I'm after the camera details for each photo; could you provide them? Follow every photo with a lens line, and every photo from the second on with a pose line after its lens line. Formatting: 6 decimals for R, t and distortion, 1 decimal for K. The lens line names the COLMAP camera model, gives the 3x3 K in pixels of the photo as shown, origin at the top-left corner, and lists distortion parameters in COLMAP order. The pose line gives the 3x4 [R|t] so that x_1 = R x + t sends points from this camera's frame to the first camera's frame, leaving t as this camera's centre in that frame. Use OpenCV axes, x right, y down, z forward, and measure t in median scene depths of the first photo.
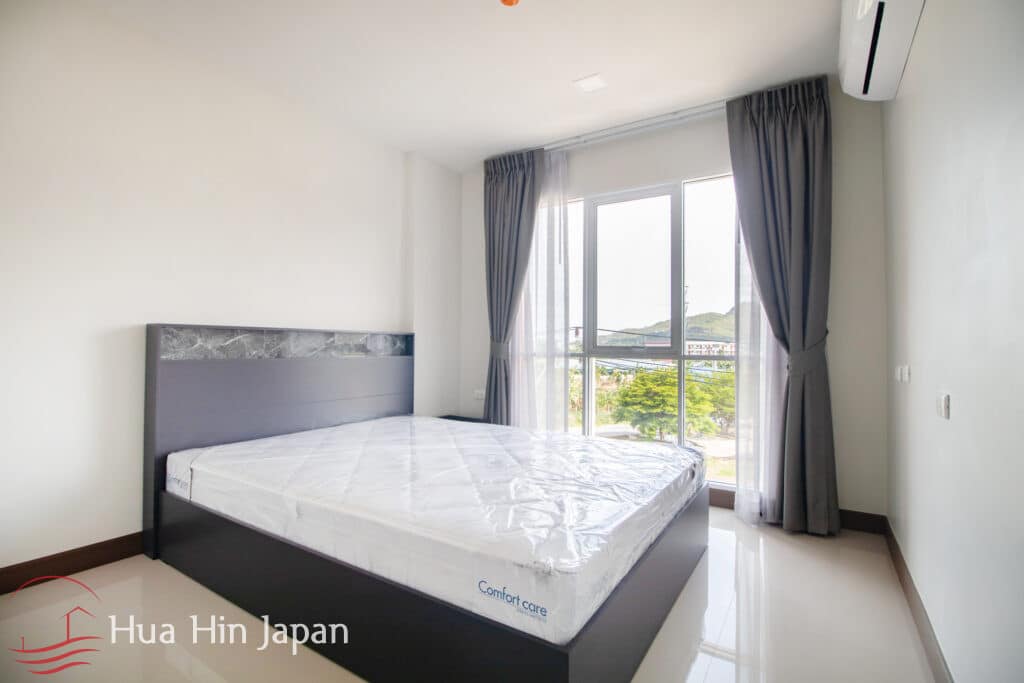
lens RADIAL K [[476.5, 0, 512.0], [0, 476.5, 341.5], [0, 0, 1]] dist [-0.001962, -0.000521]
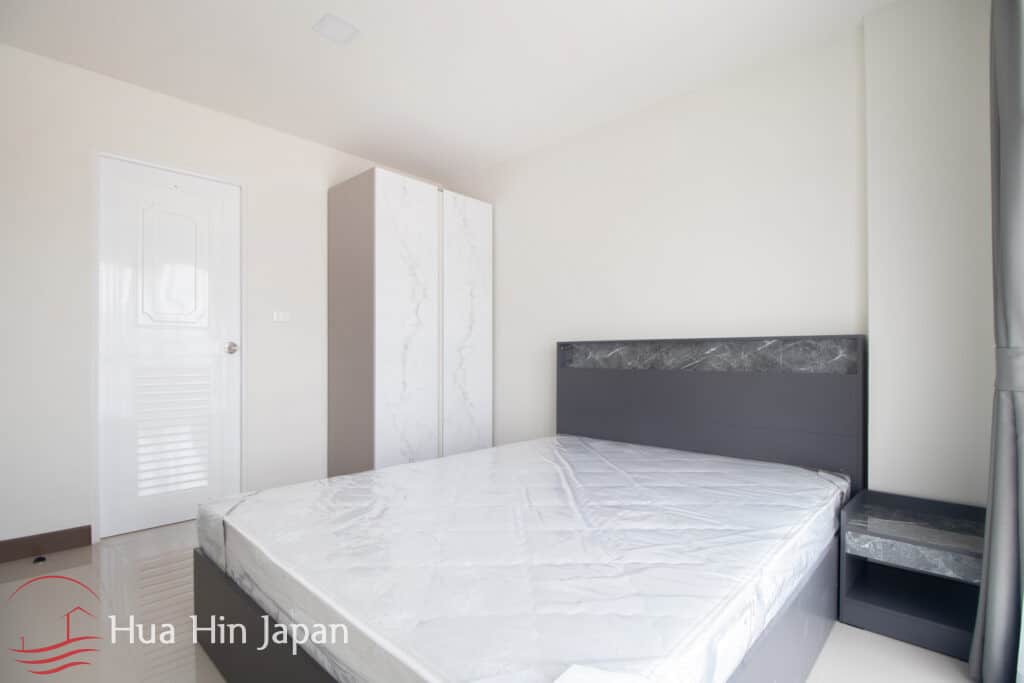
lens RADIAL K [[476.5, 0, 512.0], [0, 476.5, 341.5], [0, 0, 1]] dist [-0.001962, -0.000521]
pose [[-0.182547, -0.035490, -0.982556, 0.569968], [0.008550, 0.999253, -0.037682, 0.011393], [0.983160, -0.015280, -0.182107, 0.919824]]
